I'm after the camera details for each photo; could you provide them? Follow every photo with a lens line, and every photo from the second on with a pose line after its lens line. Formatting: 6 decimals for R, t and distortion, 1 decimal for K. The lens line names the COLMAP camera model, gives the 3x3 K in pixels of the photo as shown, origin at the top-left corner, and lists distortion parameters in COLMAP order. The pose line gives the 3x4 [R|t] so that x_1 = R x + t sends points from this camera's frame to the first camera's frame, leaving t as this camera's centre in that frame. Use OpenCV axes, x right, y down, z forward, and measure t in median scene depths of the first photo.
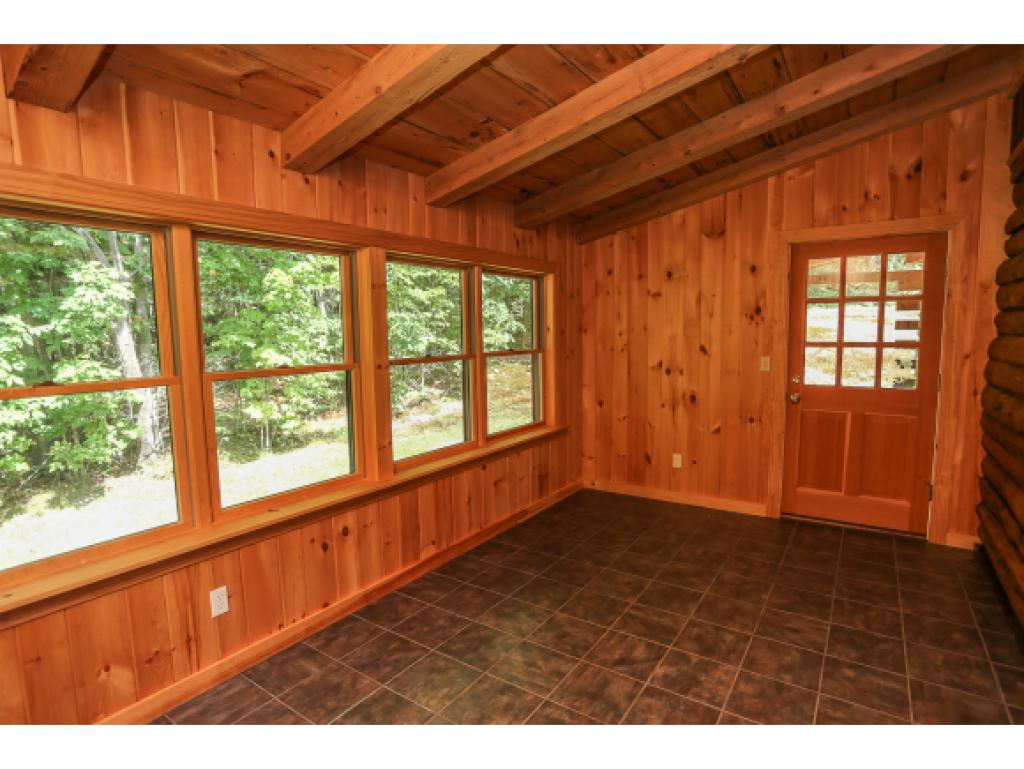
lens RADIAL K [[537.2, 0, 502.0], [0, 537.2, 385.9], [0, 0, 1]] dist [-0.040315, 0.000925]
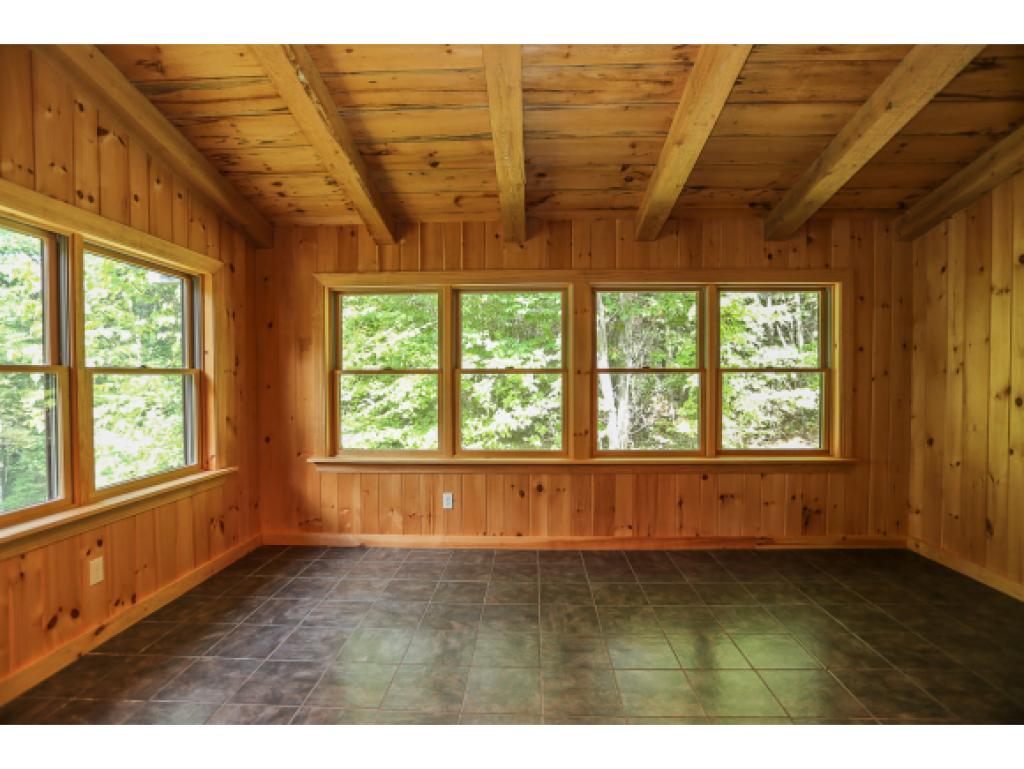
lens RADIAL K [[498.3, 0, 511.2], [0, 498.3, 382.1], [0, 0, 1]] dist [-0.044961, 0.015596]
pose [[0.544982, 0.030244, -0.837902, 0.533912], [-0.093241, 0.995337, -0.024718, 0.026502], [0.833247, 0.091598, 0.545261, 0.148619]]
